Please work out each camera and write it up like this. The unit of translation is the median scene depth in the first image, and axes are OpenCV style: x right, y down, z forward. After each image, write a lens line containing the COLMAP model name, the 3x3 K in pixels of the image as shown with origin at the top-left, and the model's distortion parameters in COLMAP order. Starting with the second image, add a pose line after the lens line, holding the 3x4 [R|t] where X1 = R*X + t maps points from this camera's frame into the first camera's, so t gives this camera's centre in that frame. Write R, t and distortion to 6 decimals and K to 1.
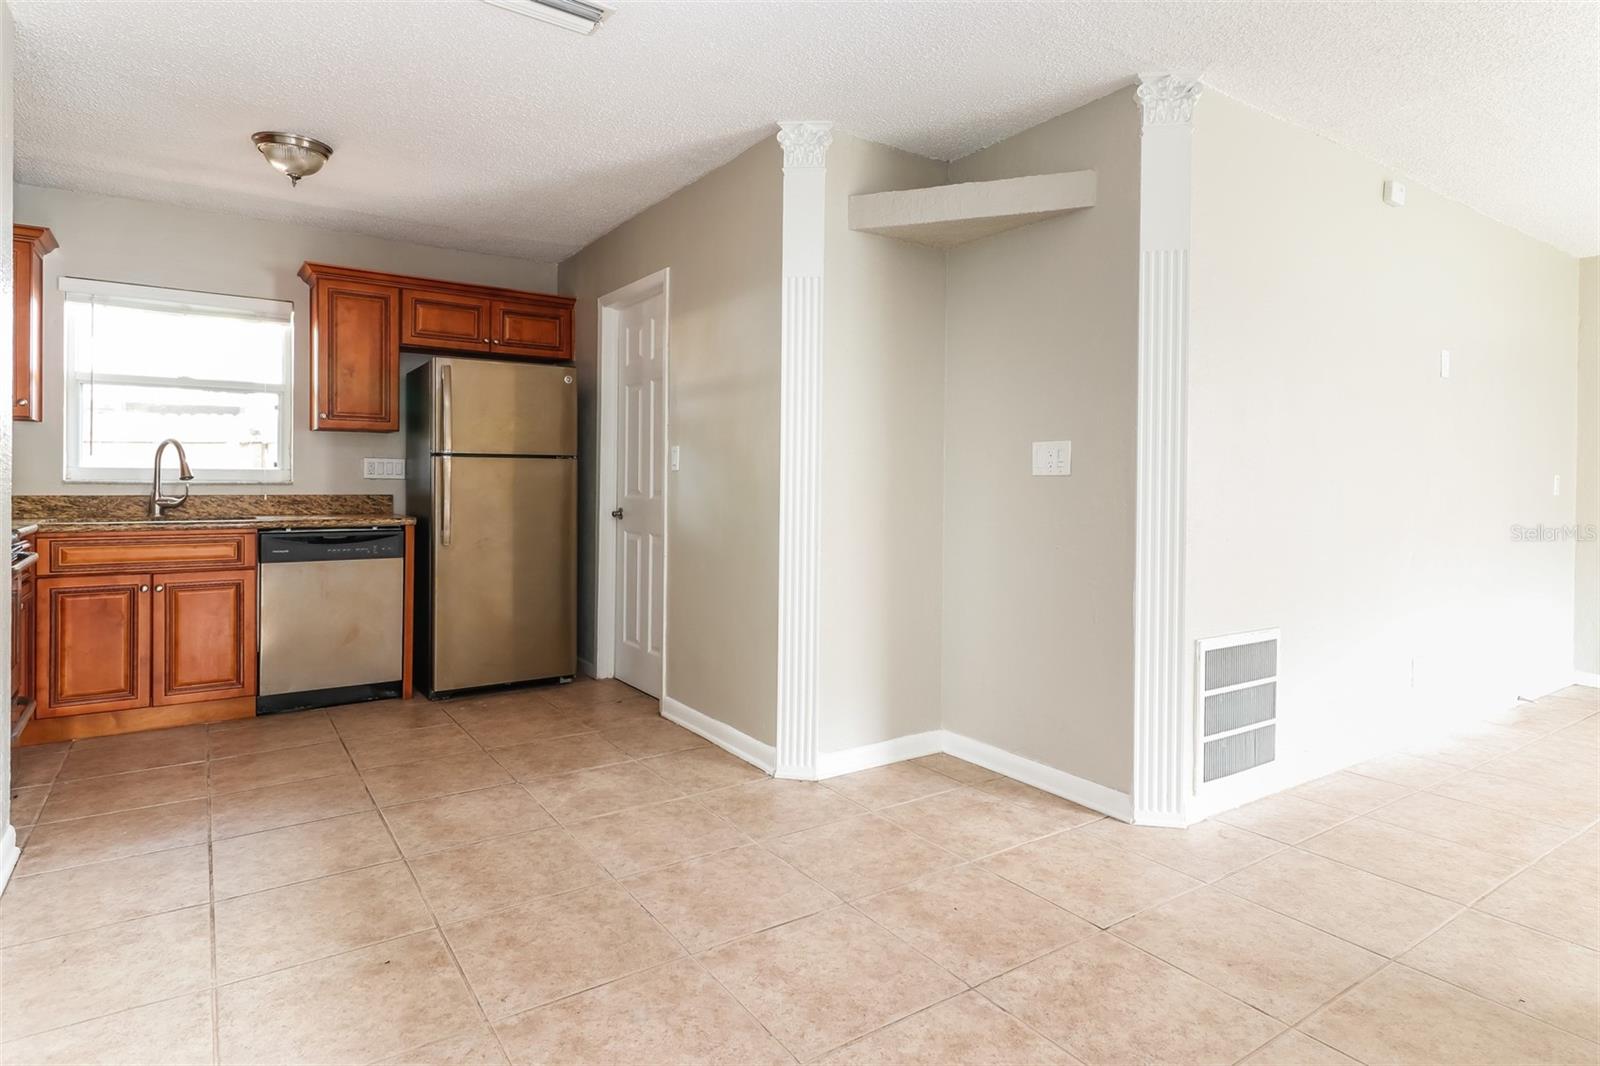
lens RADIAL K [[894.6, 0, 819.1], [0, 894.6, 479.8], [0, 0, 1]] dist [0.000203, -0.001334]
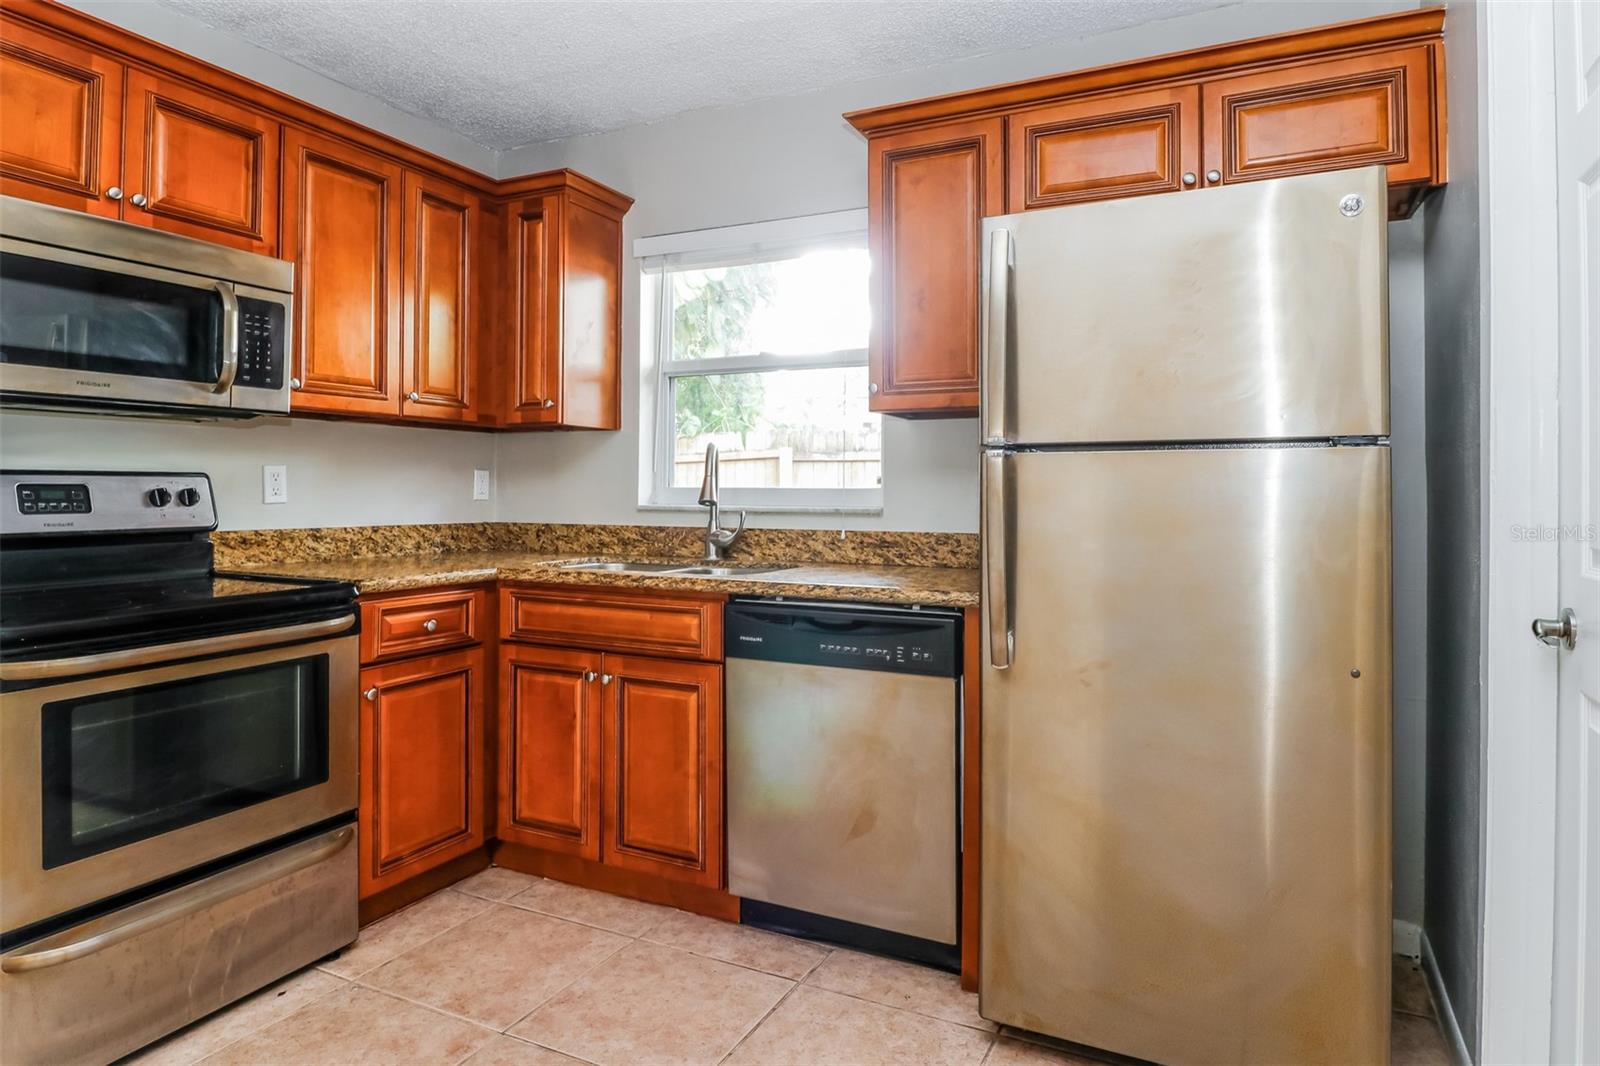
lens RADIAL K [[894.6, 0, 834.7], [0, 894.6, 488.4], [0, 0, 1]] dist [0.000203, -0.001334]
pose [[0.488457, -0.009603, -0.872535, -0.101053], [-0.000589, 0.999936, -0.011334, -0.005402], [0.872588, 0.006050, 0.488420, 0.771335]]
